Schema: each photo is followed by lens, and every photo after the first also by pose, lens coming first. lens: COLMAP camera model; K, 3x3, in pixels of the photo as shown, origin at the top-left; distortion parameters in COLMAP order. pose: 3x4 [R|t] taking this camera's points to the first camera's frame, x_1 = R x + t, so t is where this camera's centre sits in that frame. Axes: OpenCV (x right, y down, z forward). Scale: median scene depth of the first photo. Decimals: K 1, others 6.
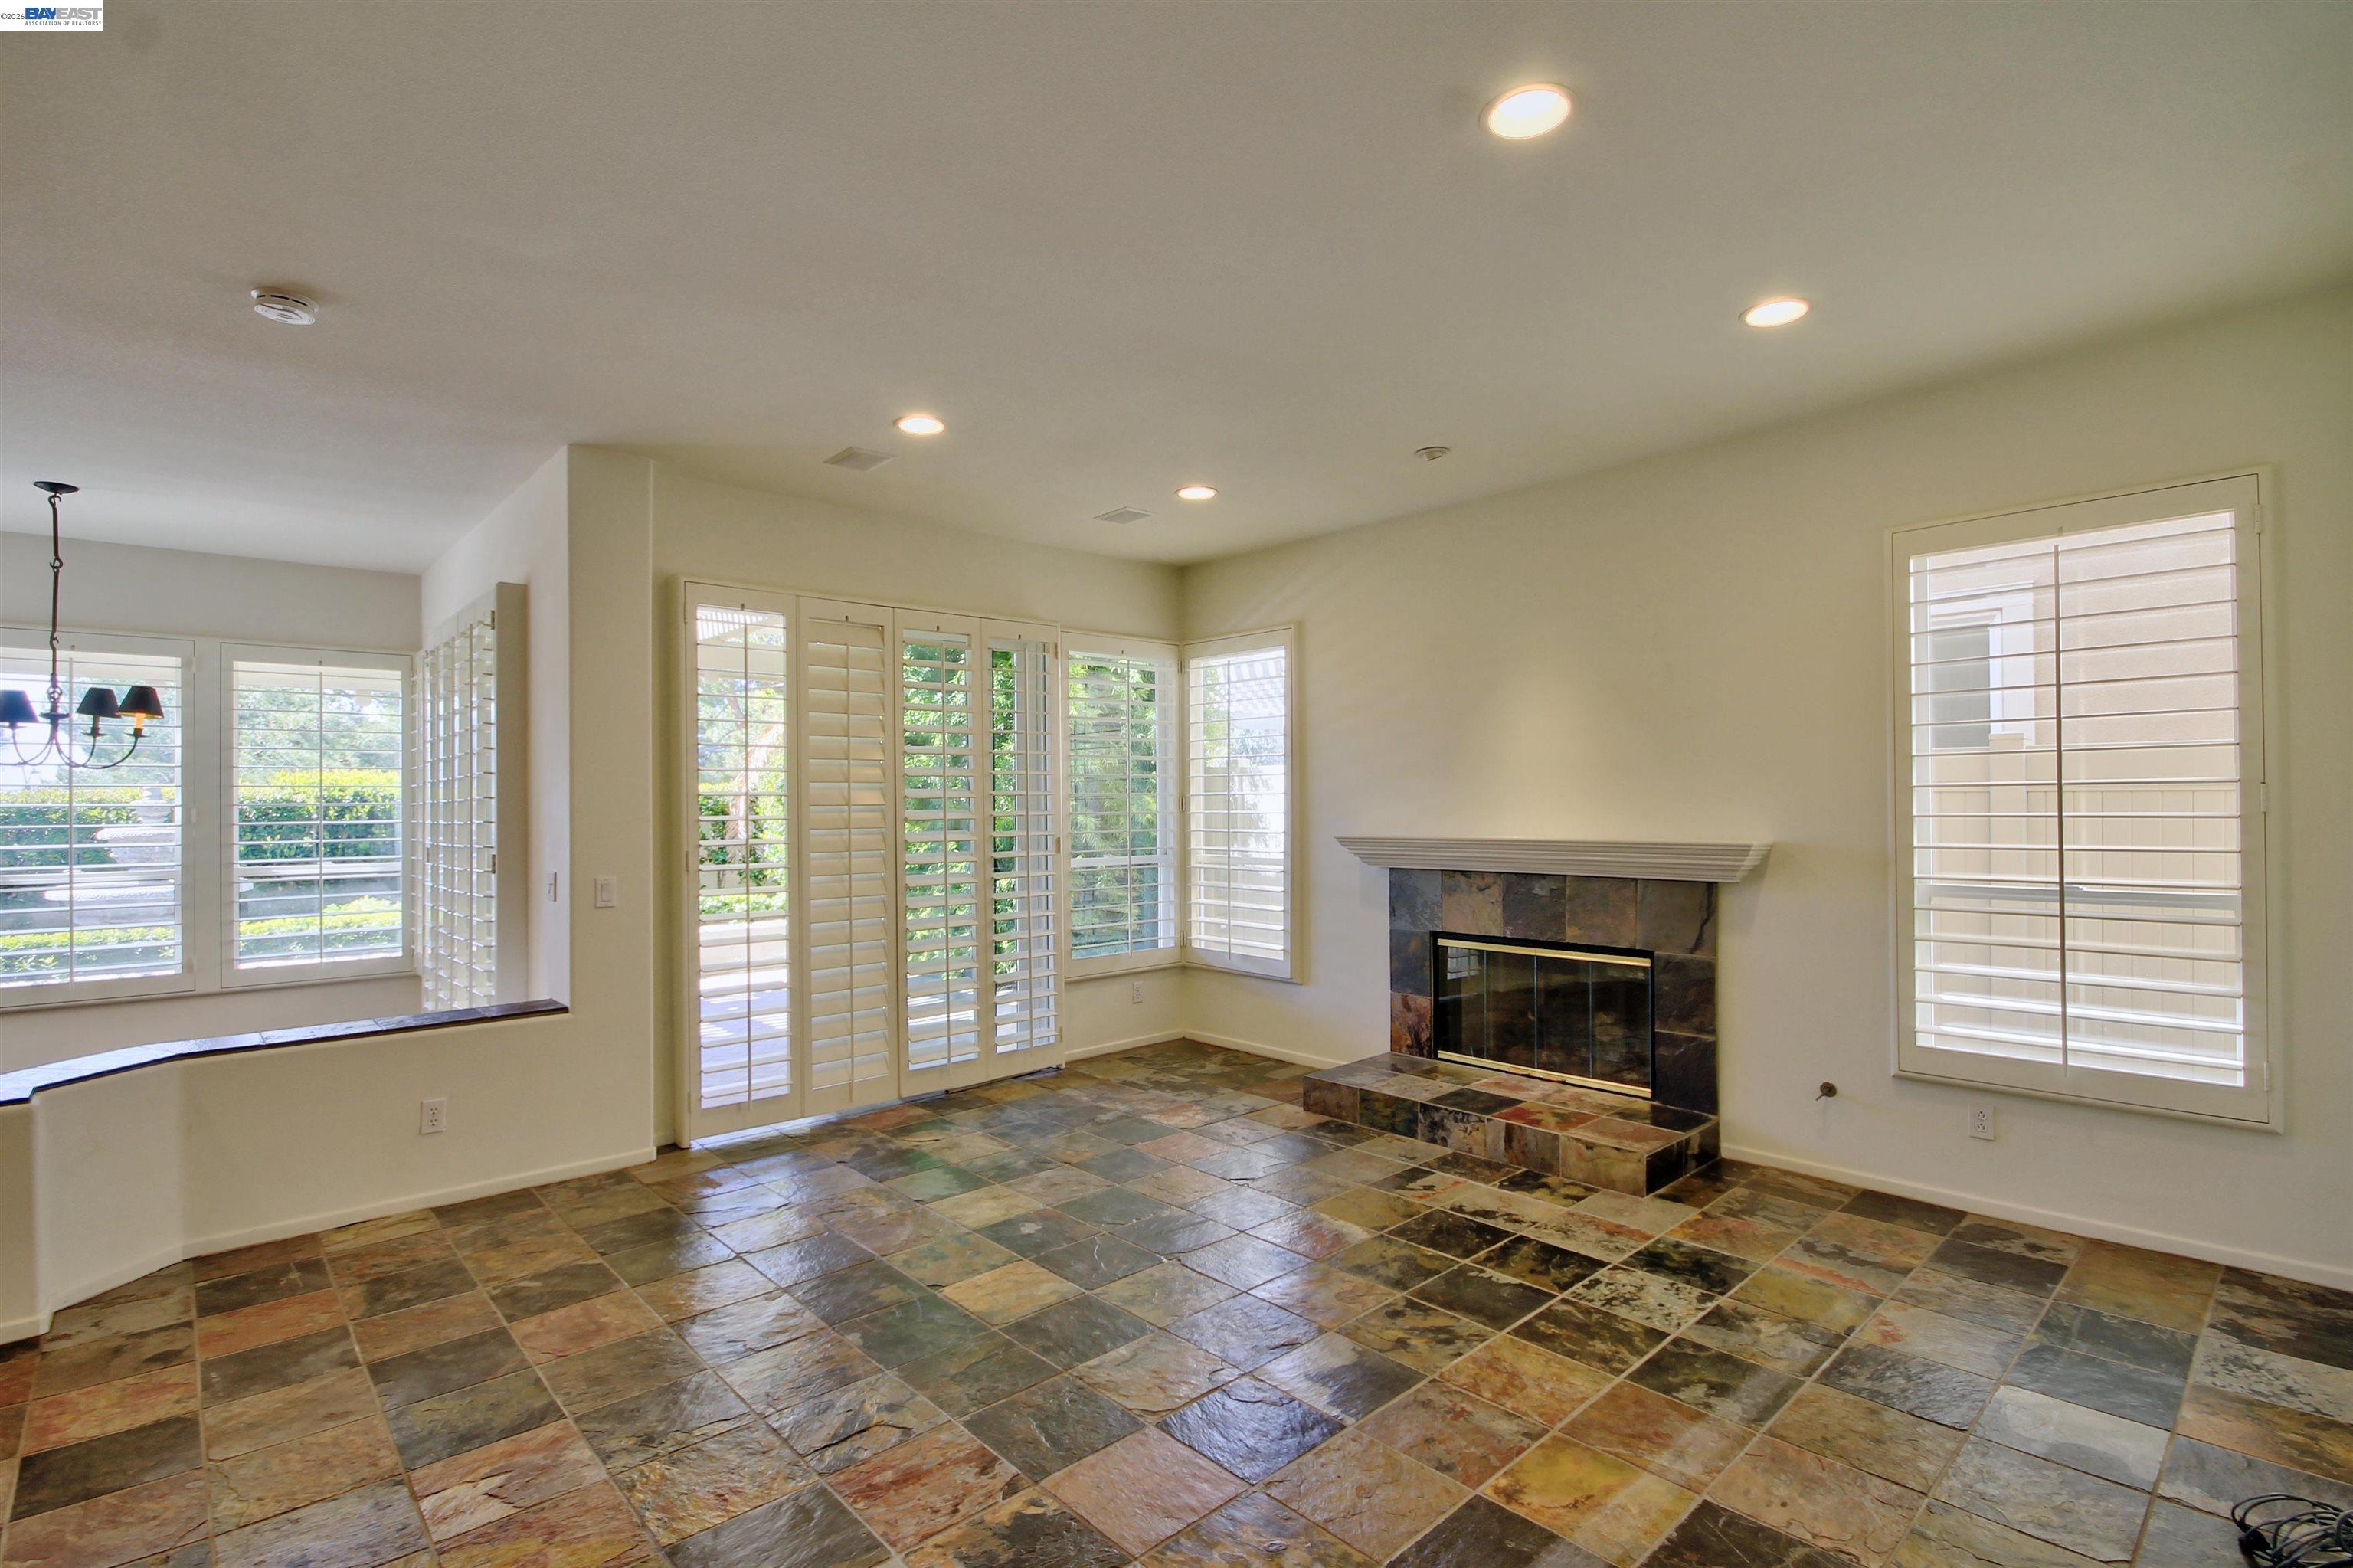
lens RADIAL K [[1100.4, 0, 1176.8], [0, 1100.4, 797.2], [0, 0, 1]] dist [0.000432, -0.005860]
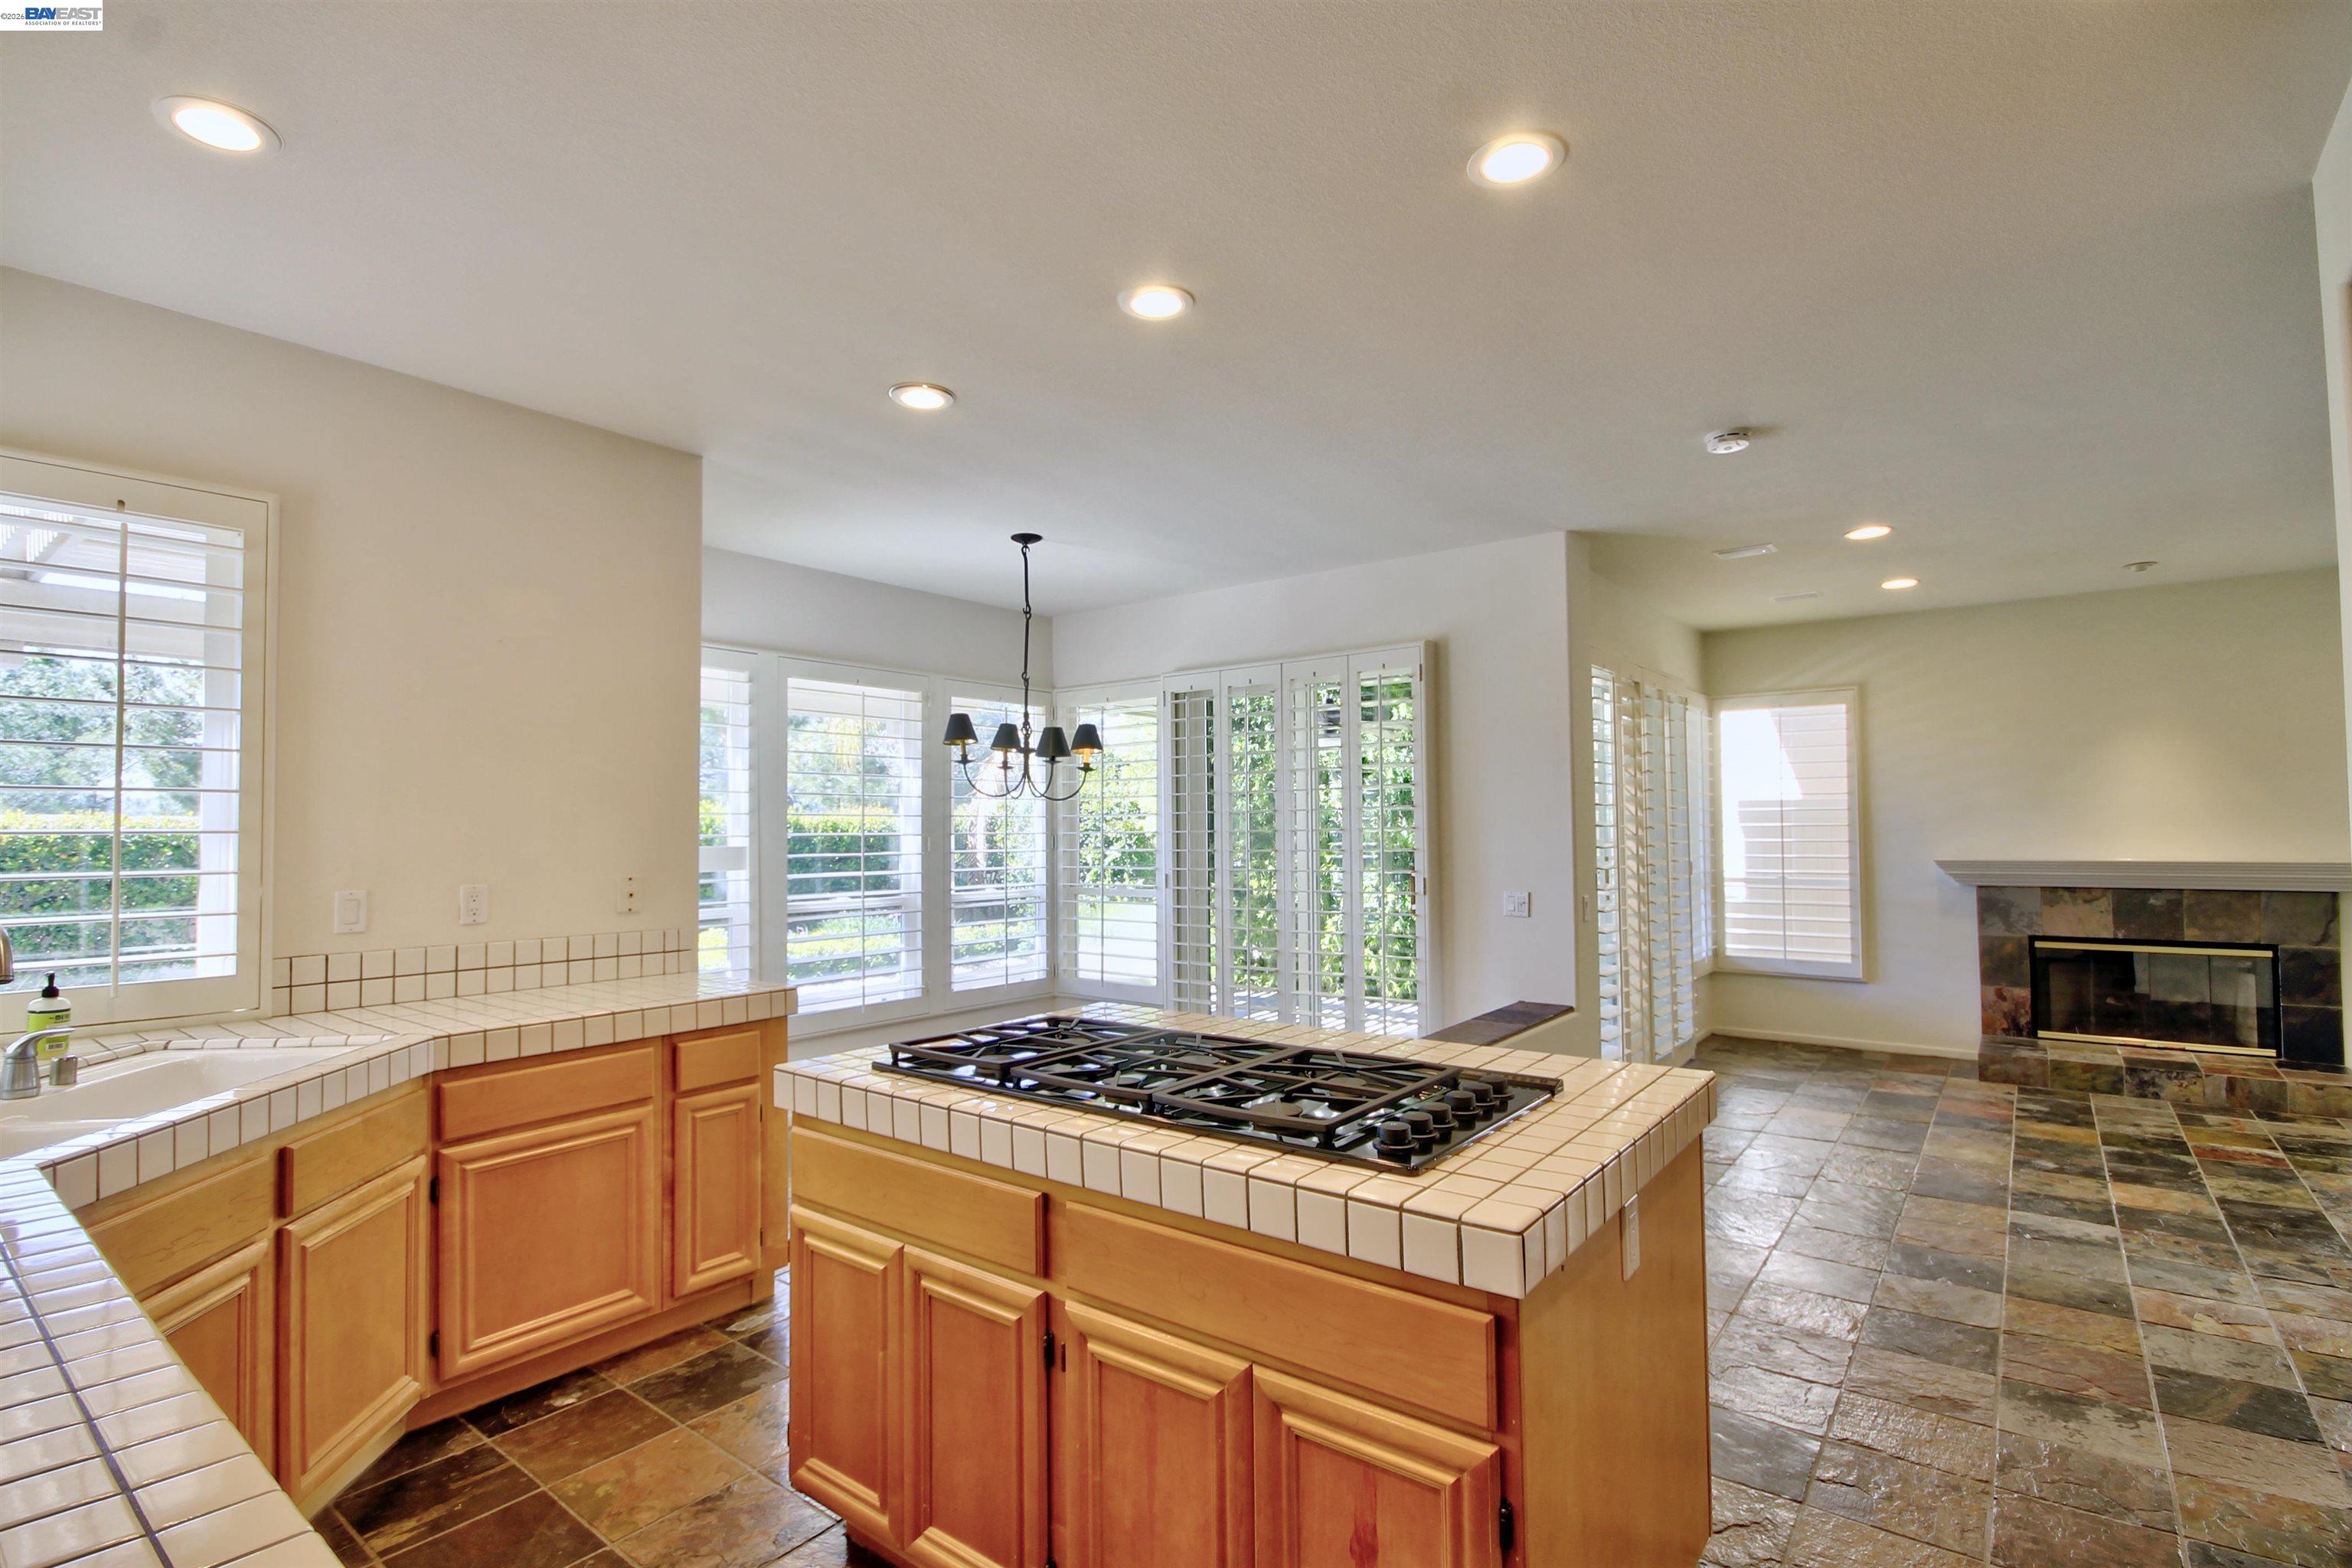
lens RADIAL K [[1099.9, 0, 1169.3], [0, 1099.9, 795.5], [0, 0, 1]] dist [0.000432, -0.005860]
pose [[0.986749, 0.006261, 0.162132, -0.939792], [-0.002067, 0.999659, -0.026024, -0.002930], [-0.162240, 0.025344, 0.986426, -0.076664]]
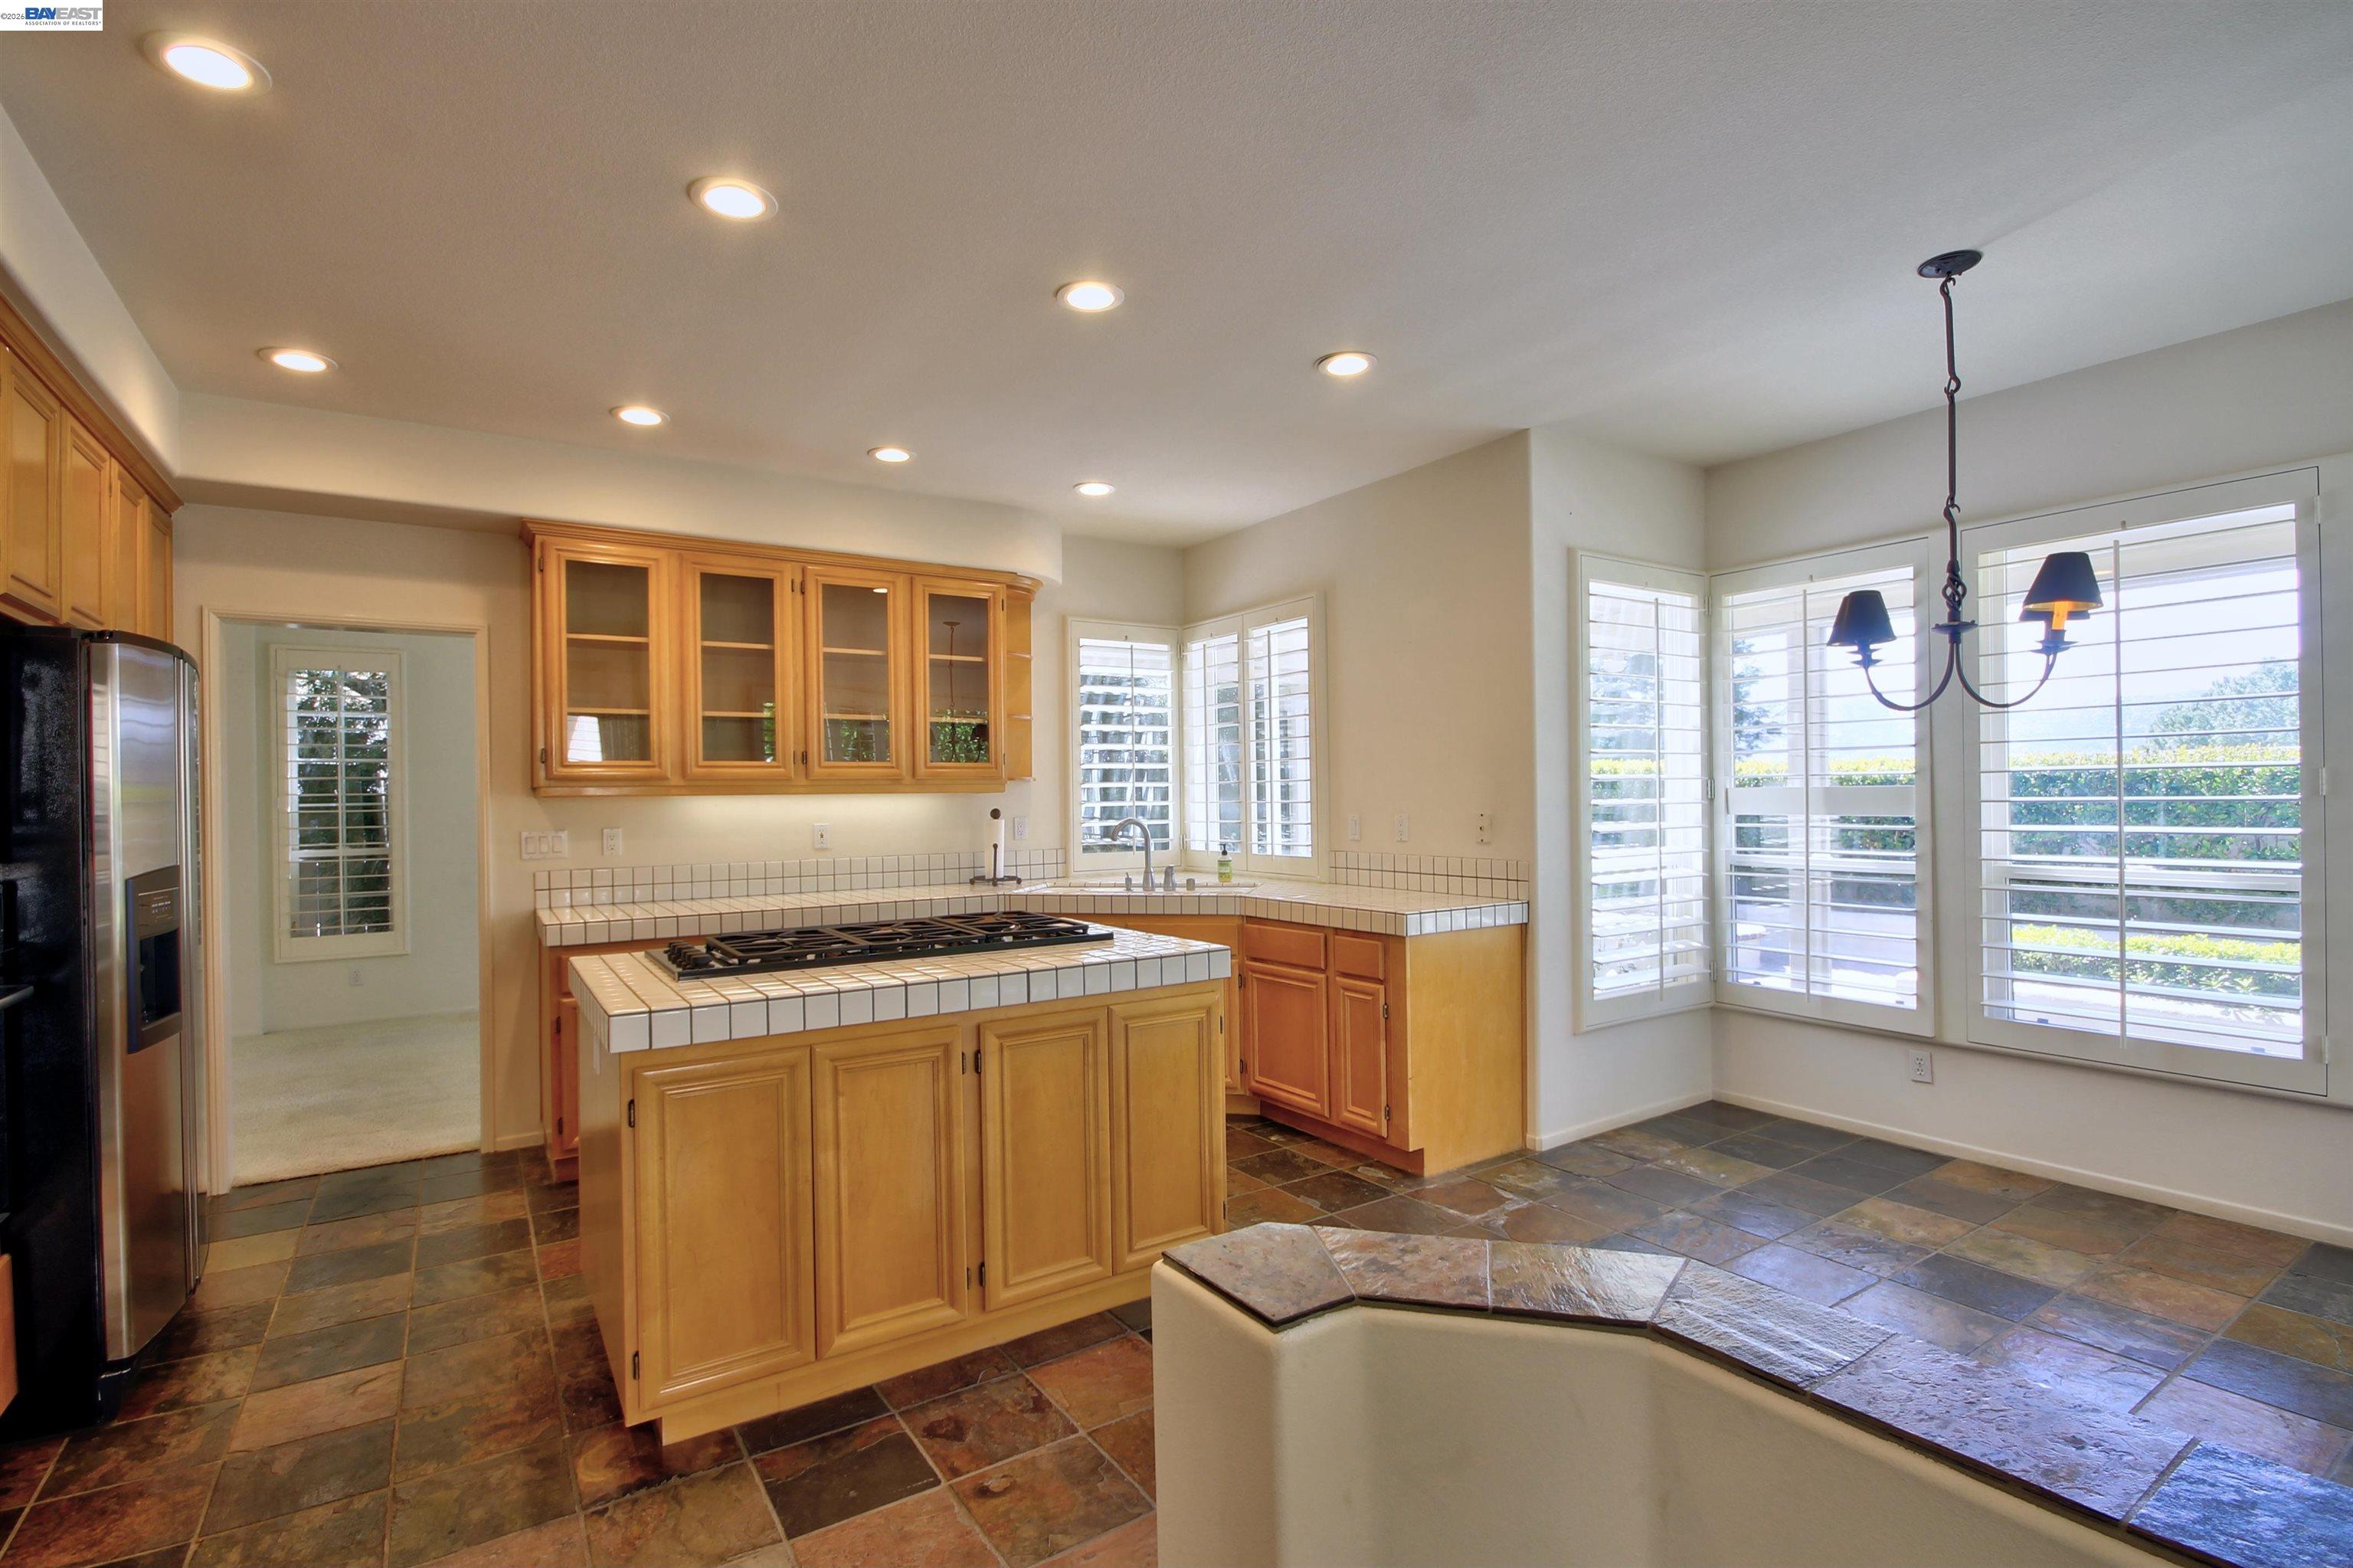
lens RADIAL K [[1100.4, 0, 1176.4], [0, 1100.4, 801.1], [0, 0, 1]] dist [0.000432, -0.005860]
pose [[-0.157085, 0.014457, -0.987479, -0.288071], [0.024050, 0.999652, 0.010809, 0.007288], [0.987292, -0.022051, -0.157378, 0.576855]]
